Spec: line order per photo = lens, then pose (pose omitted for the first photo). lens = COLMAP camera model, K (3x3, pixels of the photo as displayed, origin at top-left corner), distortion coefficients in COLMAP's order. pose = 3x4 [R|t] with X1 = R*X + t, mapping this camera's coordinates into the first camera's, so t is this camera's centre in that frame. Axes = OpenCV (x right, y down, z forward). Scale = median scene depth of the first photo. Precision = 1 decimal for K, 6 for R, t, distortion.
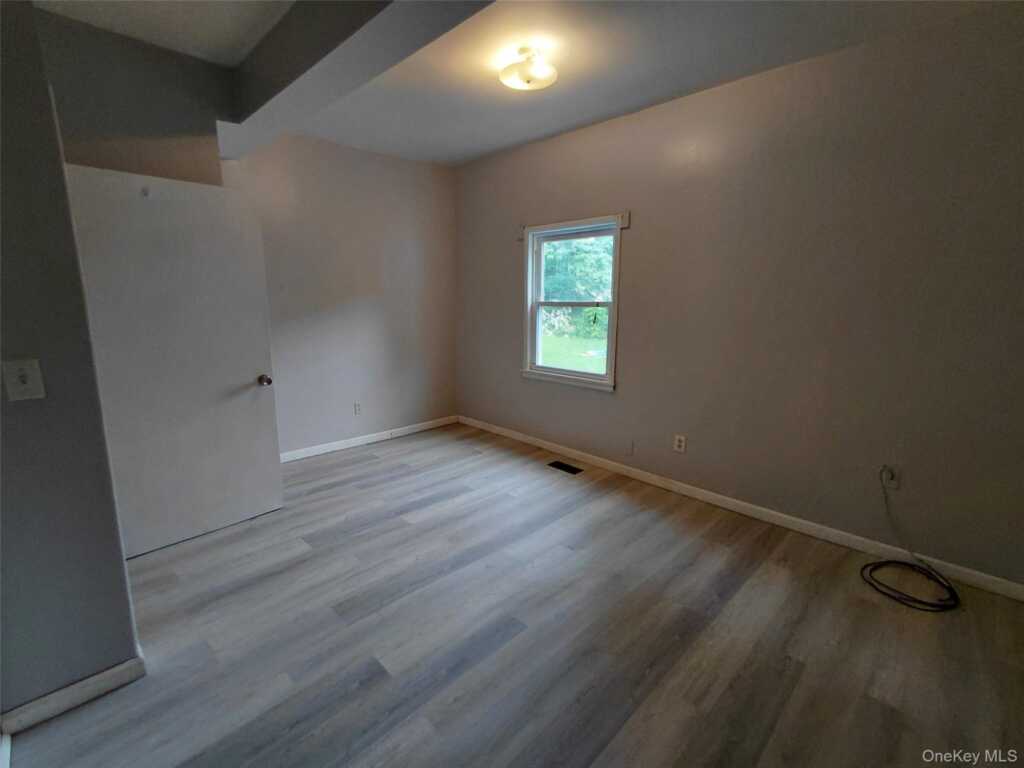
lens RADIAL K [[471.0, 0, 499.5], [0, 471.0, 383.8], [0, 0, 1]] dist [-0.006894, -0.000203]
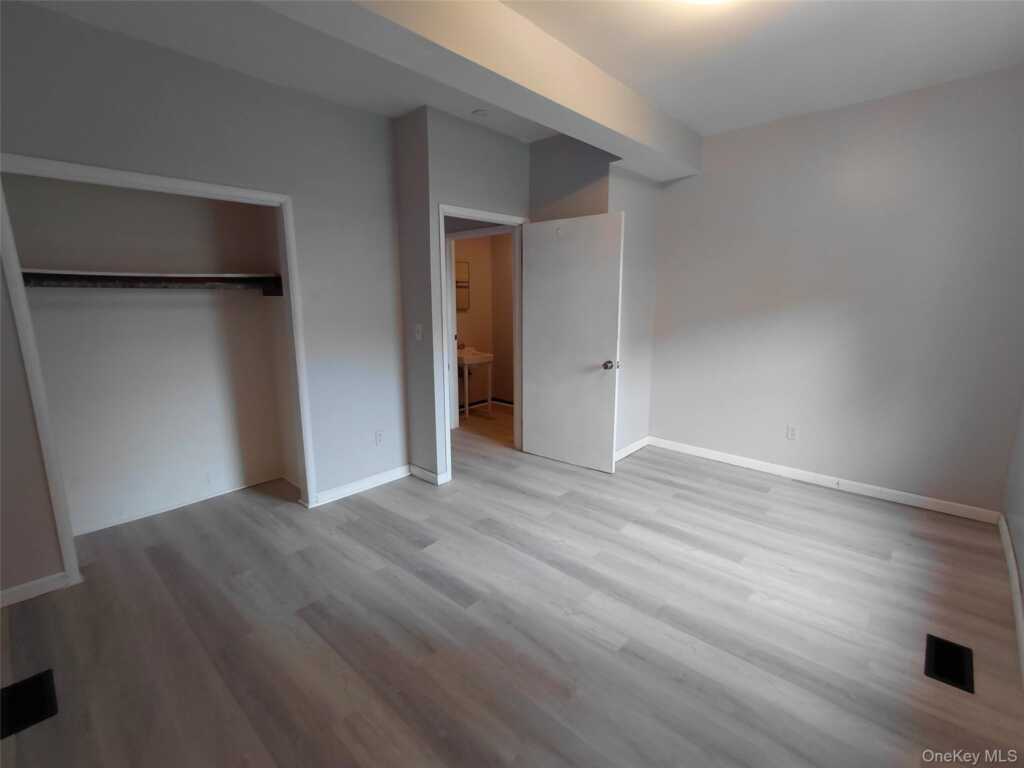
lens RADIAL K [[468.3, 0, 499.1], [0, 468.3, 383.9], [0, 0, 1]] dist [-0.005143, 0.000320]
pose [[0.045687, 0.187153, -0.981268, 0.612693], [-0.181932, 0.967424, 0.176042, -0.109173], [0.982249, 0.170481, 0.078248, 0.546172]]
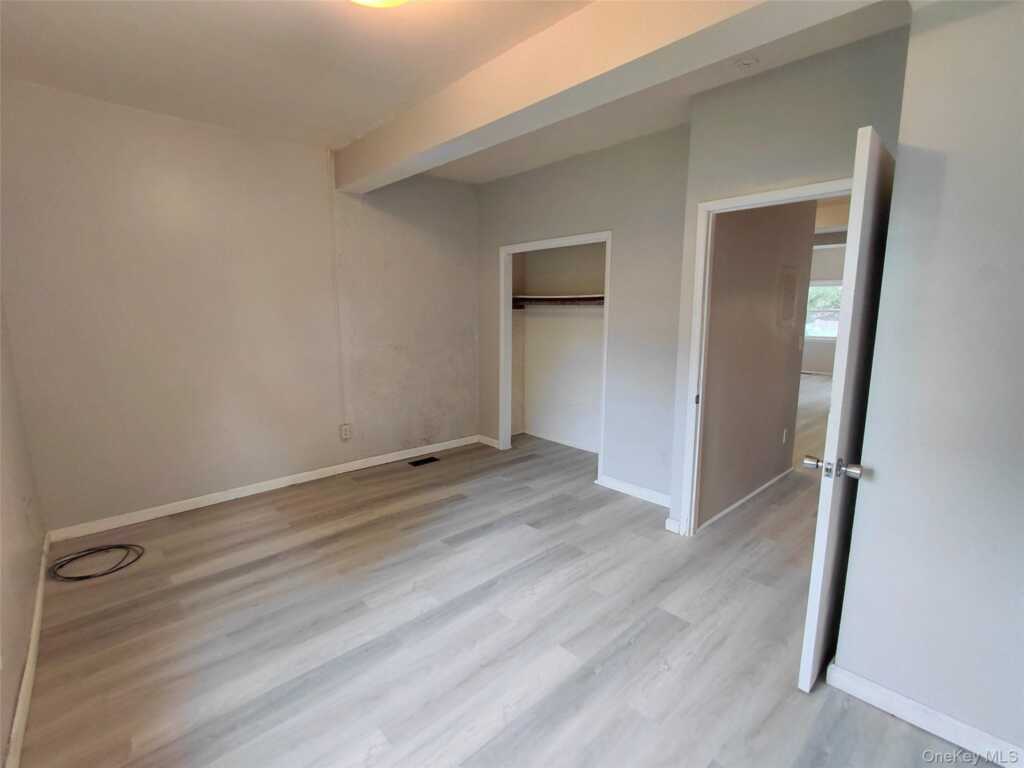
lens RADIAL K [[471.0, 0, 499.5], [0, 471.0, 383.8], [0, 0, 1]] dist [-0.006894, -0.000203]
pose [[-0.999107, -0.009415, 0.041187, -0.108936], [0.005086, 0.940966, 0.338463, -0.260160], [-0.041942, 0.338370, -0.940078, 1.329167]]
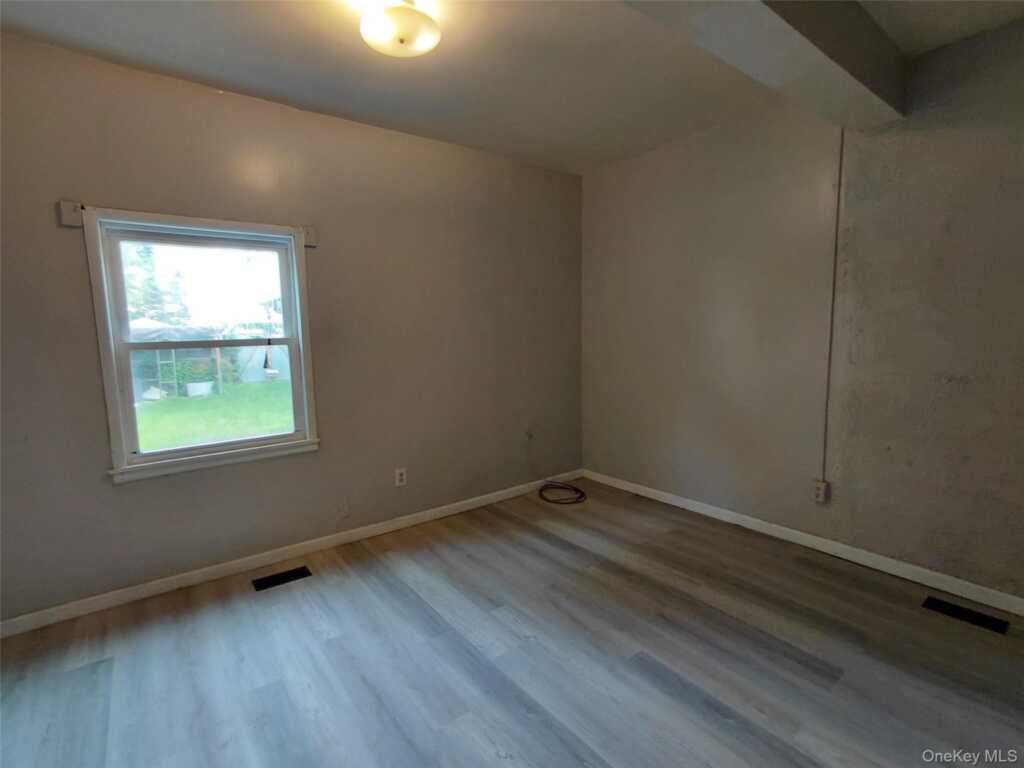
lens RADIAL K [[474.8, 0, 494.3], [0, 474.8, 384.0], [0, 0, 1]] dist [-0.001063, -0.000233]
pose [[0.128255, -0.120727, 0.984366, -0.542079], [0.206478, 0.974063, 0.092561, -0.113349], [-0.970009, 0.191378, 0.149856, 0.632065]]
